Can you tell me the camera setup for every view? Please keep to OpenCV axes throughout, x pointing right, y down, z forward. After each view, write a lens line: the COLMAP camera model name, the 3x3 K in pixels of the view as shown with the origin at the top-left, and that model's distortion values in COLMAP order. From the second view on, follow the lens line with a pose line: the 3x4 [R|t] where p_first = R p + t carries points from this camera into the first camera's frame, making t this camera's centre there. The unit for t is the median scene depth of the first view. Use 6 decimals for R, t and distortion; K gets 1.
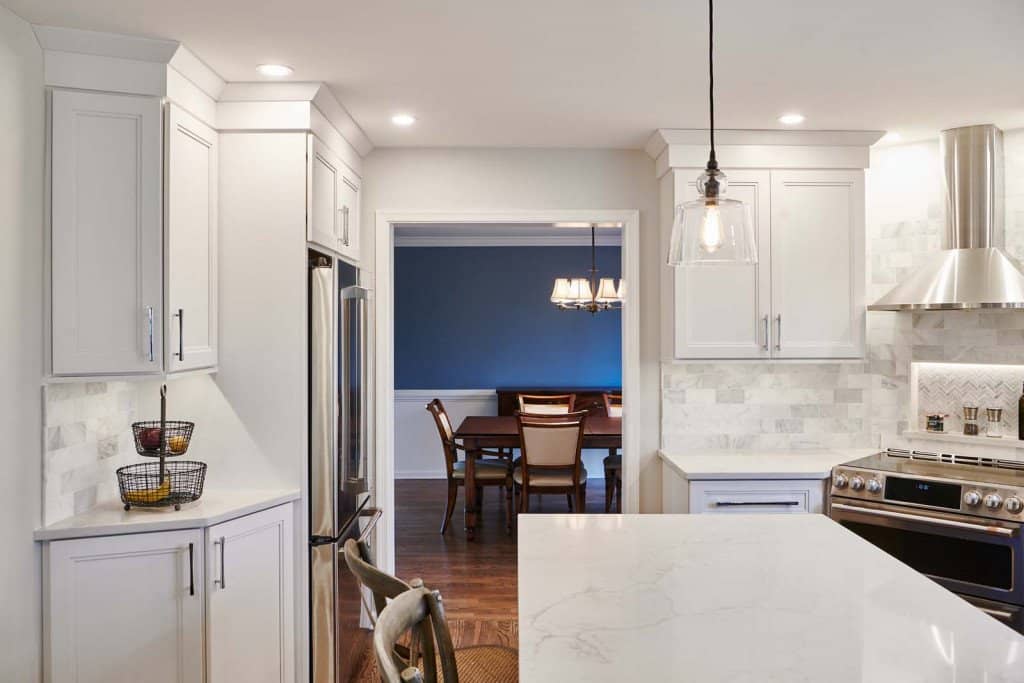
lens RADIAL K [[822.0, 0, 518.8], [0, 822.0, 323.6], [0, 0, 1]] dist [-0.040912, 0.013948]
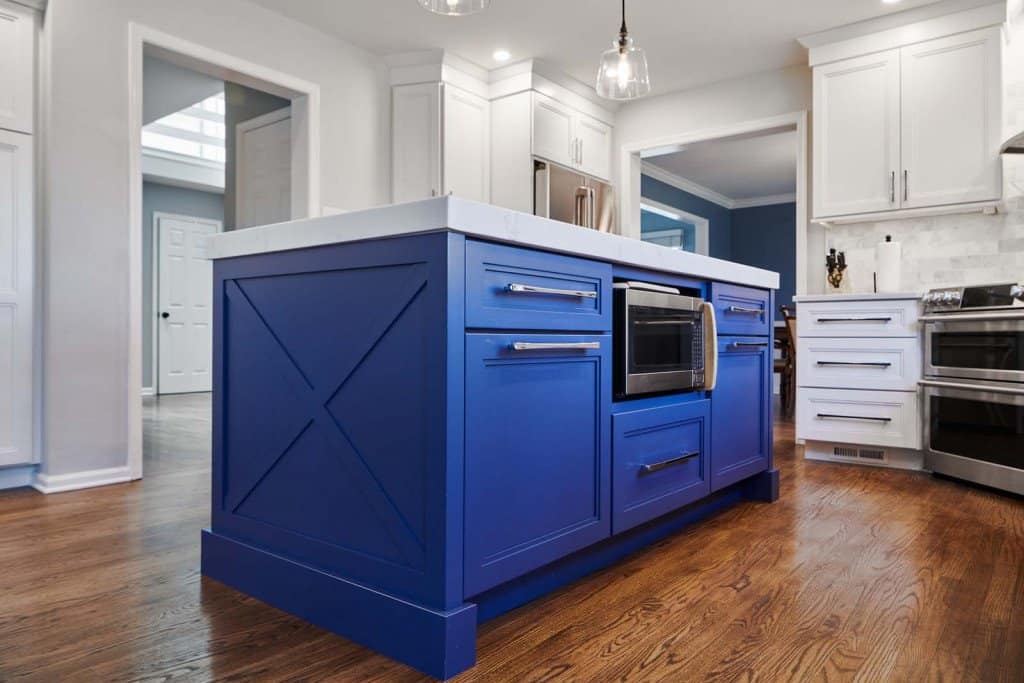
lens RADIAL K [[693.7, 0, 502.6], [0, 693.7, 342.8], [0, 0, 1]] dist [-0.010375, 0.001049]
pose [[0.772266, 0.006620, -0.635264, 0.494460], [-0.001908, 0.999965, 0.008101, 0.224513], [0.635296, -0.005044, 0.772252, -0.121443]]
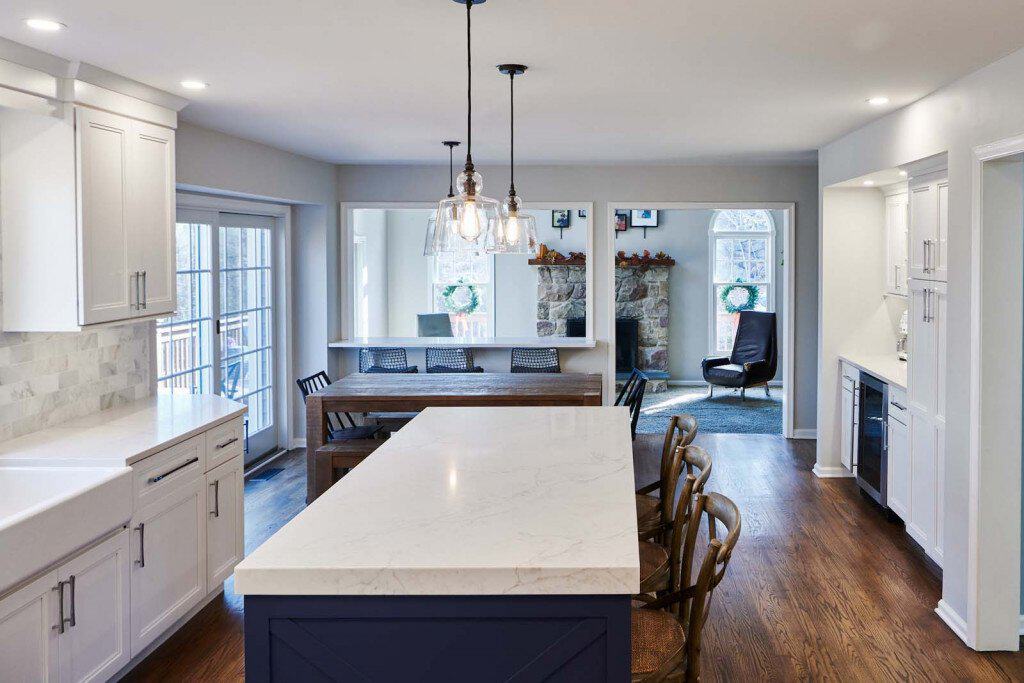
lens RADIAL K [[861.1, 0, 619.8], [0, 861.1, 267.0], [0, 0, 1]] dist [-0.008672, -0.001005]
pose [[-0.999989, -0.000479, 0.004591, 0.008442], [-0.000396, 0.999840, 0.017885, -0.037704], [-0.004599, 0.017883, -0.999830, 1.174495]]
